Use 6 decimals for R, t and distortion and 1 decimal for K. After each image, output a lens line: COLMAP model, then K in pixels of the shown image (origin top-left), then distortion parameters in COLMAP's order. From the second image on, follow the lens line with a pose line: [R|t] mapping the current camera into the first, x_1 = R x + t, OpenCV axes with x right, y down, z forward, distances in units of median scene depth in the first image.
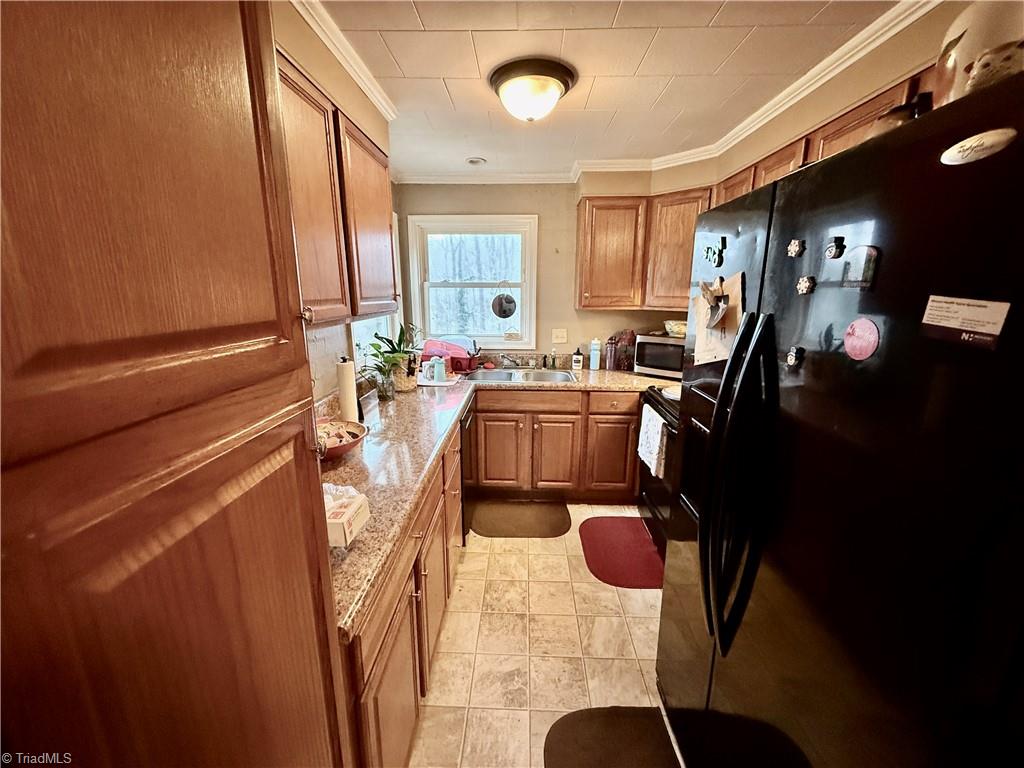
lens RADIAL K [[409.5, 0, 511.8], [0, 409.5, 383.2], [0, 0, 1]] dist [-0.003130, -0.000047]
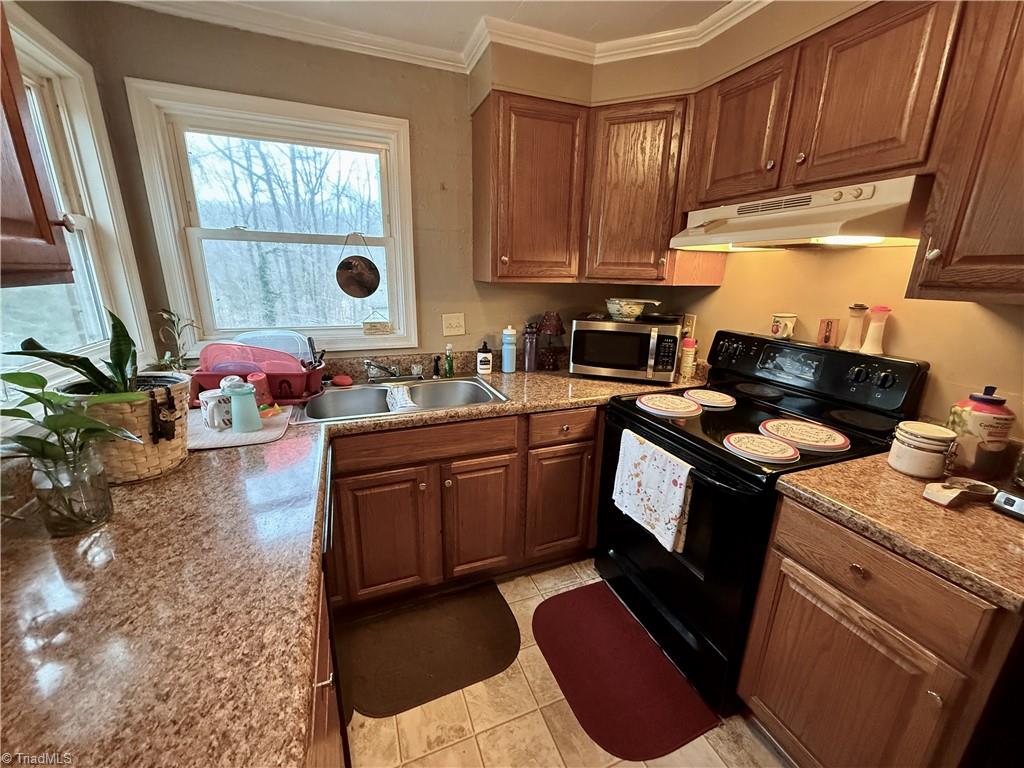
lens RADIAL K [[409.5, 0, 512.3], [0, 409.5, 384.5], [0, 0, 1]] dist [-0.003130, -0.000047]
pose [[0.915364, -0.092181, 0.391933, -0.069827], [0.072272, 0.995246, 0.065287, -0.063557], [-0.396088, -0.031436, 0.917674, 0.414474]]
